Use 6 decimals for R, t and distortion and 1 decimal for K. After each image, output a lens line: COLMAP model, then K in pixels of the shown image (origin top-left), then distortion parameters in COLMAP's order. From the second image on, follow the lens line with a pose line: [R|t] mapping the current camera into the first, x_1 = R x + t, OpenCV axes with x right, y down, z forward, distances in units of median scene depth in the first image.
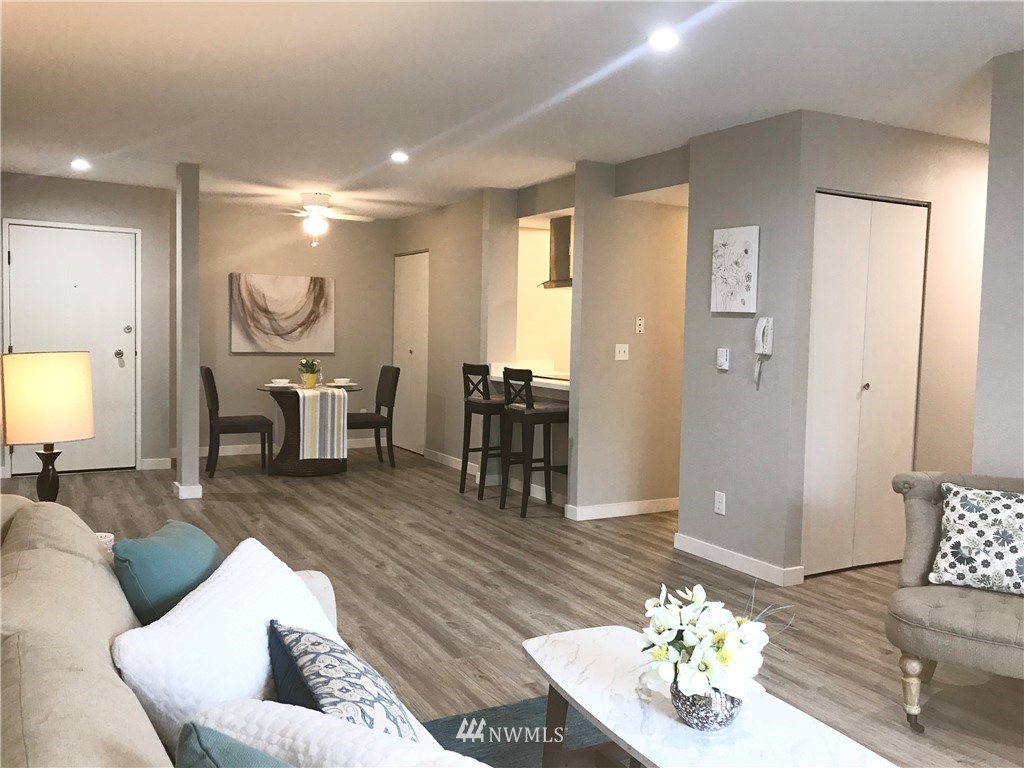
lens RADIAL K [[834.0, 0, 512.0], [0, 834.0, 384.0], [0, 0, 1]] dist [0.007317, 0.002056]
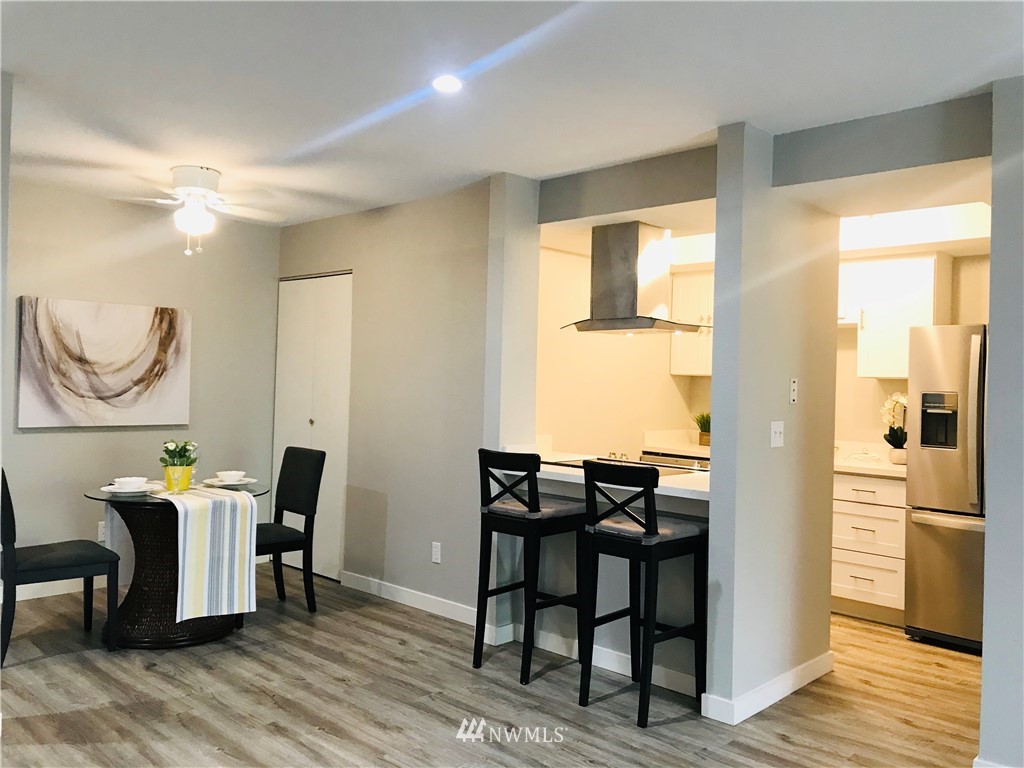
lens RADIAL K [[839.1, 0, 497.4], [0, 839.1, 378.8], [0, 0, 1]] dist [0.000559, 0.007282]
pose [[0.960452, 0.005564, 0.278389, -0.197005], [0.012577, 0.997913, -0.063333, -0.034677], [-0.278161, 0.064329, 0.958378, 0.369654]]
